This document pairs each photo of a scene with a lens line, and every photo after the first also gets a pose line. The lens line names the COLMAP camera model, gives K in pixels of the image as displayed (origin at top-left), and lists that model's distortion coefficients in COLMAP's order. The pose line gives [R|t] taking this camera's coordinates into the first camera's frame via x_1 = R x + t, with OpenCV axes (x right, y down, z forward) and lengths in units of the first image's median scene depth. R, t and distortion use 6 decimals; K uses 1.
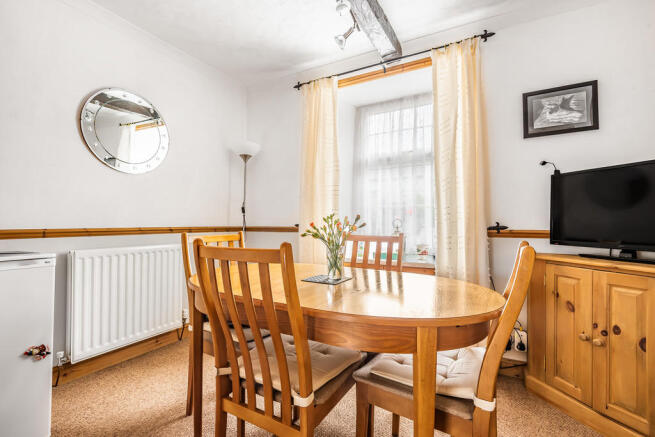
lens RADIAL K [[295.8, 0, 326.7], [0, 295.8, 221.9], [0, 0, 1]] dist [0.005483, -0.000585]
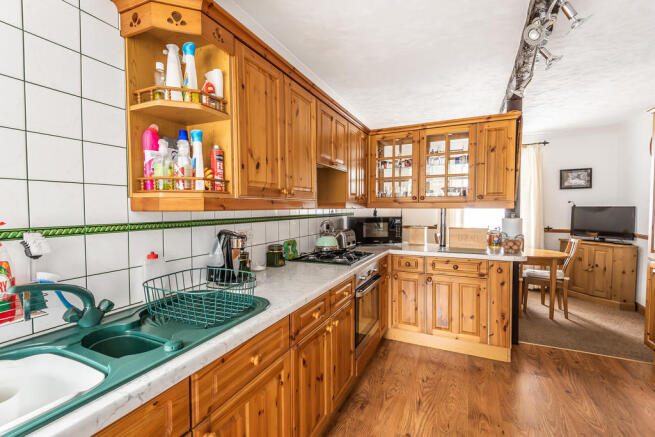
lens RADIAL K [[295.8, 0, 327.5], [0, 295.8, 220.0], [0, 0, 1]] dist [0.005483, -0.000585]
pose [[0.998350, -0.010832, 0.056390, -1.351250], [0.007846, 0.998568, 0.052911, -0.190913], [-0.056882, -0.052381, 0.997006, -1.284470]]
